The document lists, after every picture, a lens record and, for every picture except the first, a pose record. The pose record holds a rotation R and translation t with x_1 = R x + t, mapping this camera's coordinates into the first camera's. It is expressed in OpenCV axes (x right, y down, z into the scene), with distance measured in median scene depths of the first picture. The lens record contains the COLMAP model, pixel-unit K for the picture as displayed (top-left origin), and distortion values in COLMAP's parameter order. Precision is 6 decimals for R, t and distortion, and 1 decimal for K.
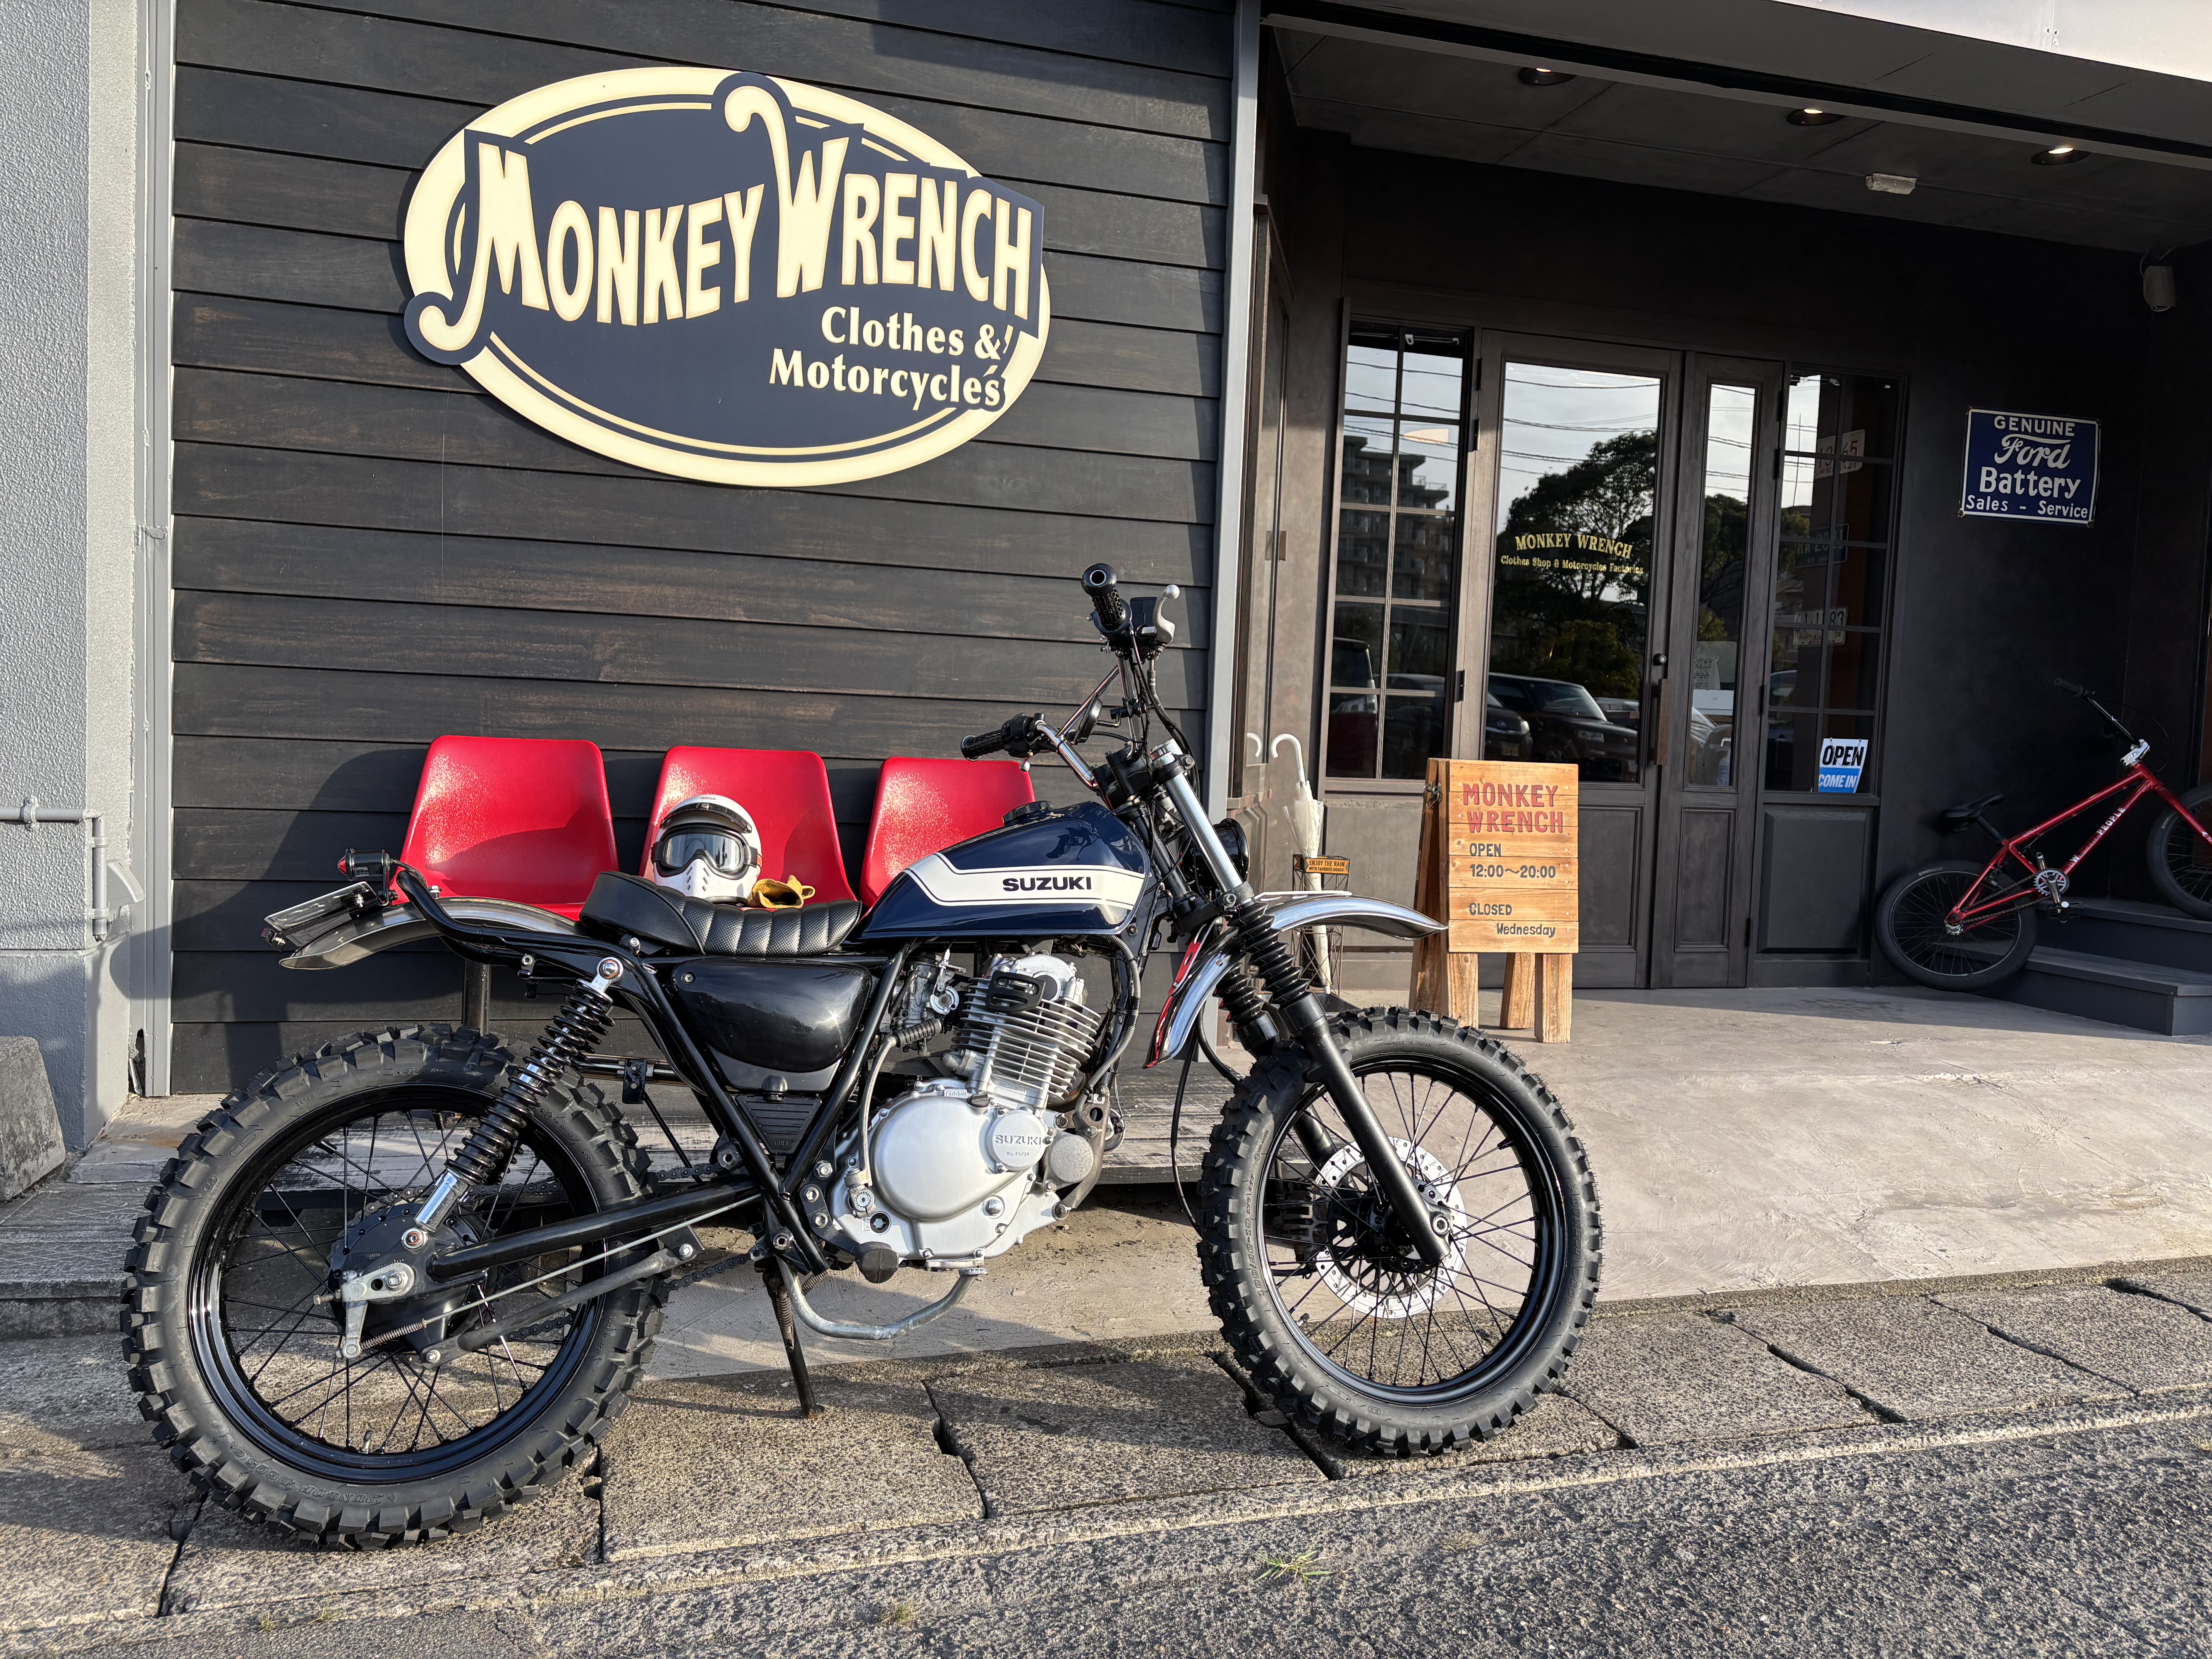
lens RADIAL K [[1725.1, 0, 1104.3], [0, 1725.1, 828.8], [0, 0, 1]] dist [-0.006249, -0.002160]
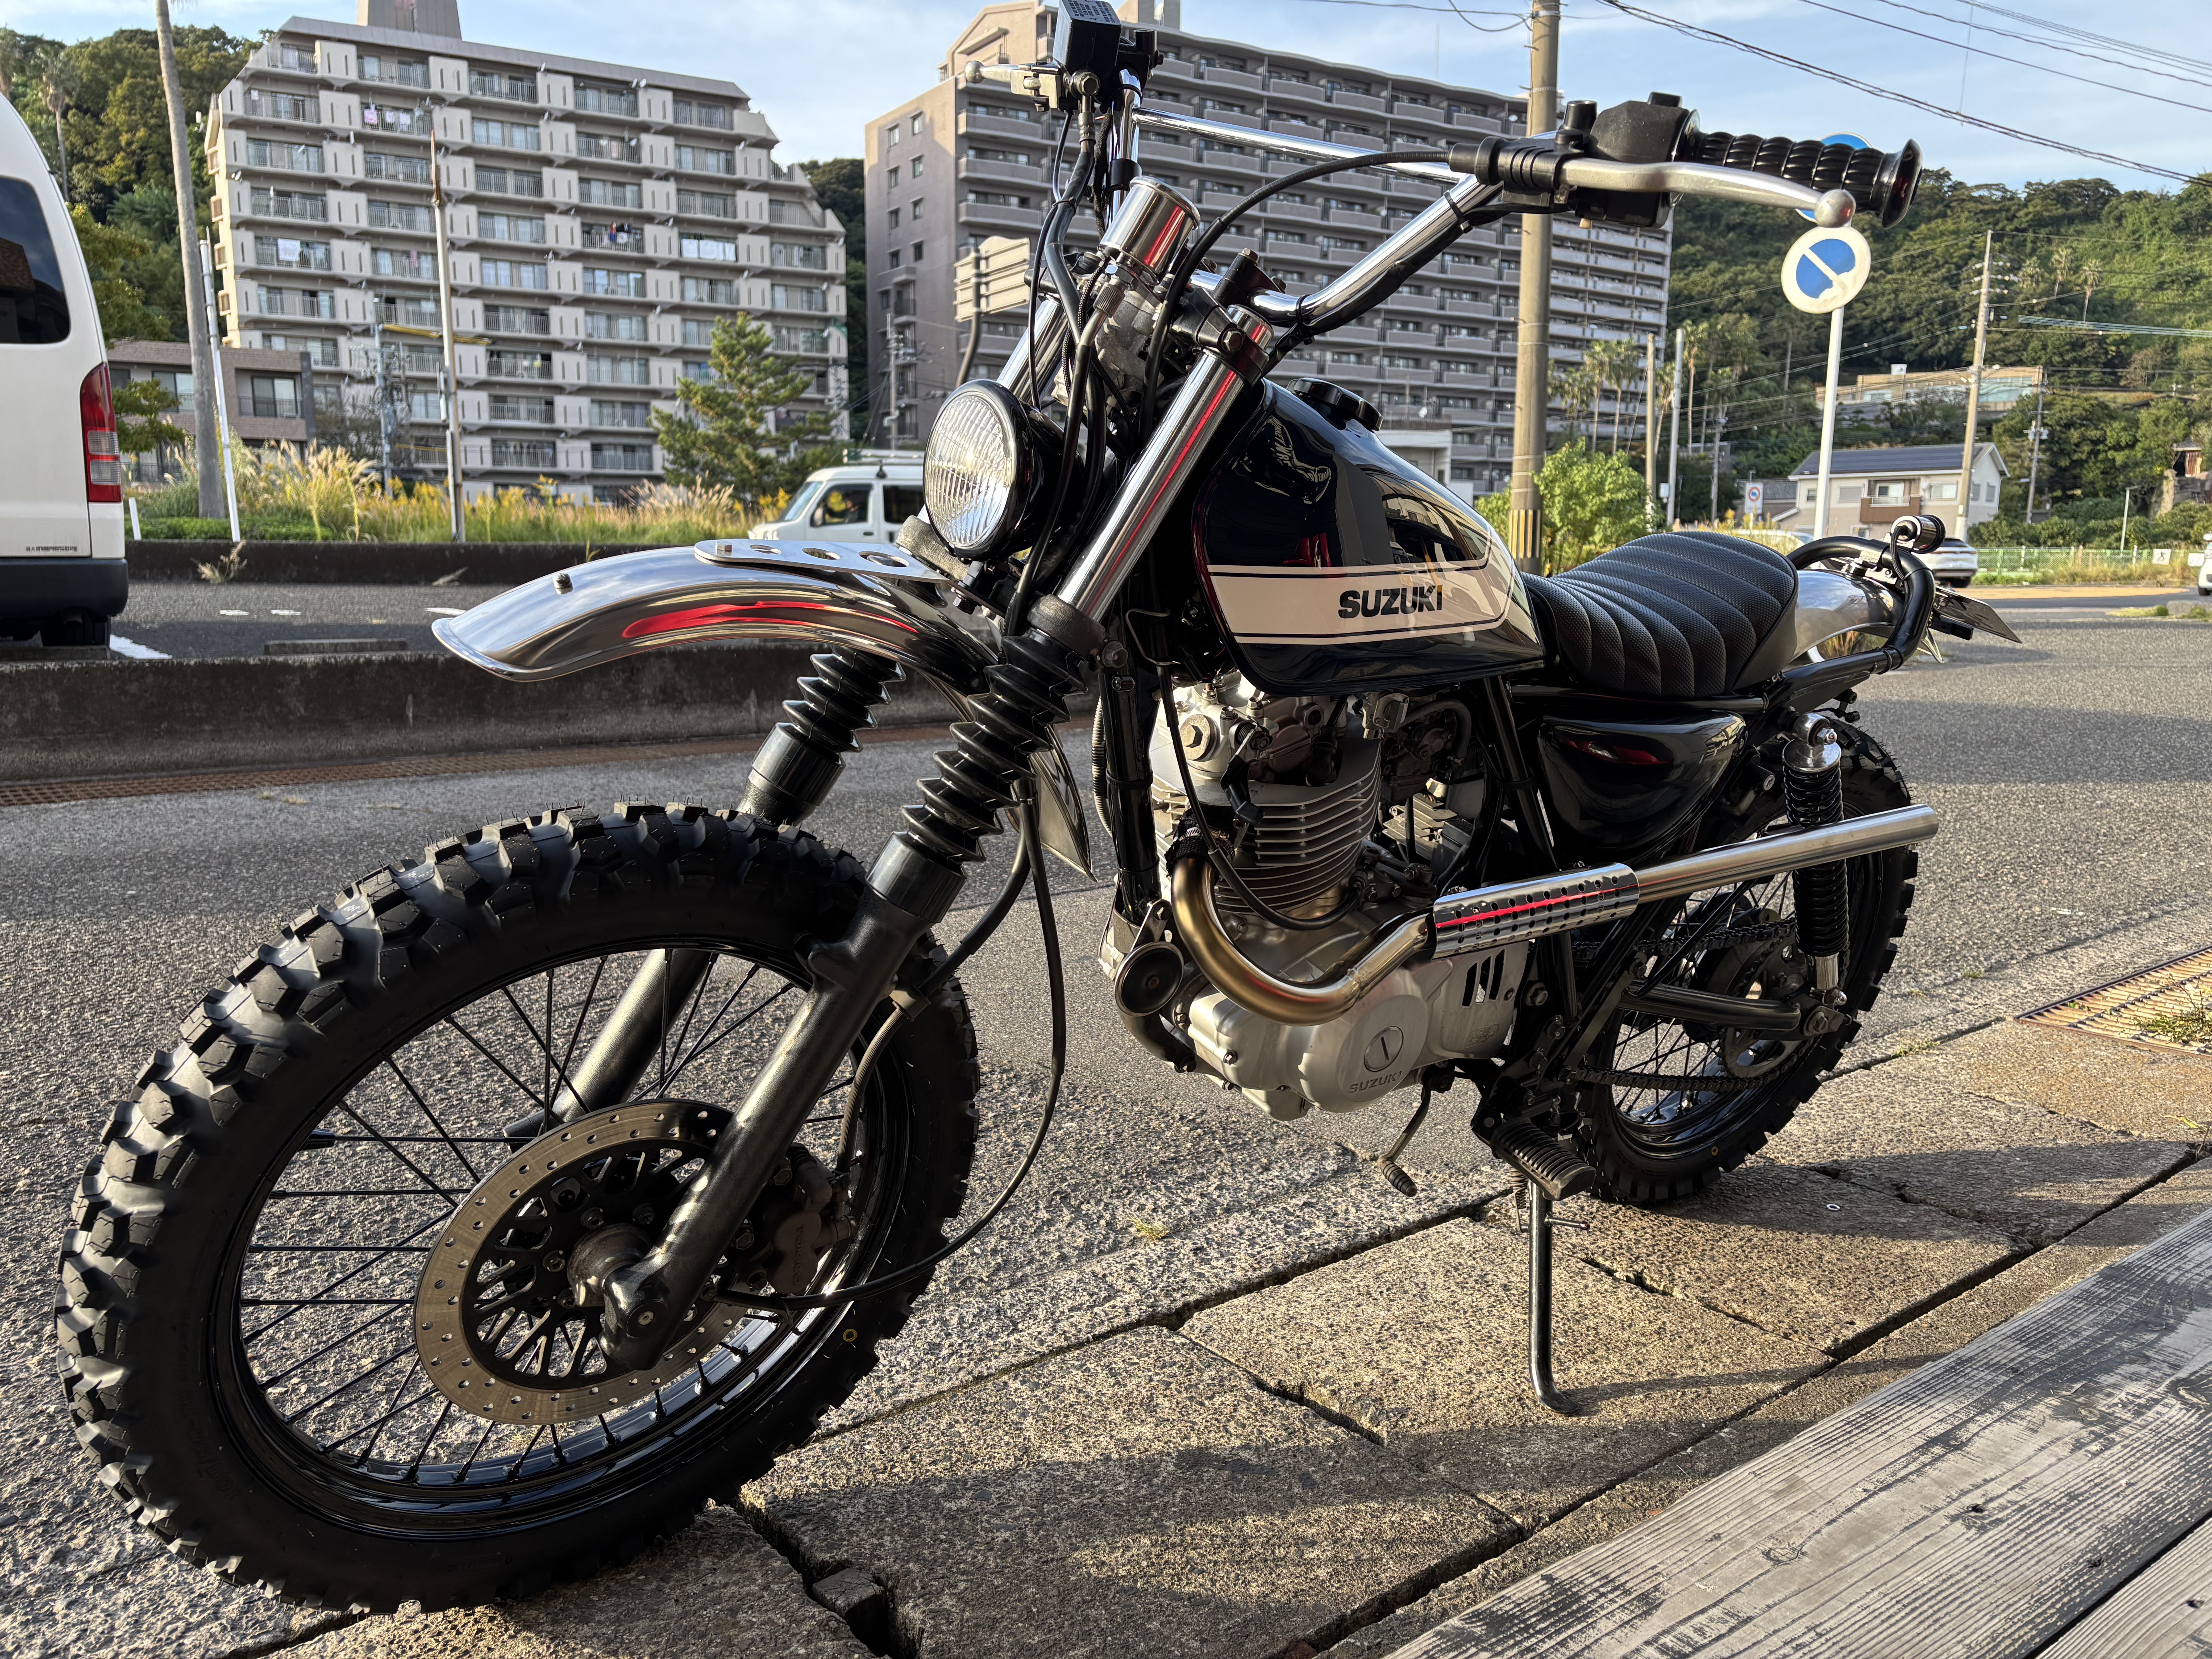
lens RADIAL K [[1725.1, 0, 1106.6], [0, 1725.1, 826.3], [0, 0, 1]] dist [-0.006249, -0.002160]
pose [[-0.941759, 0.071673, -0.328562, 0.180356], [0.040337, 0.994045, 0.101226, 0.042846], [0.333861, 0.082077, -0.939042, 1.440920]]
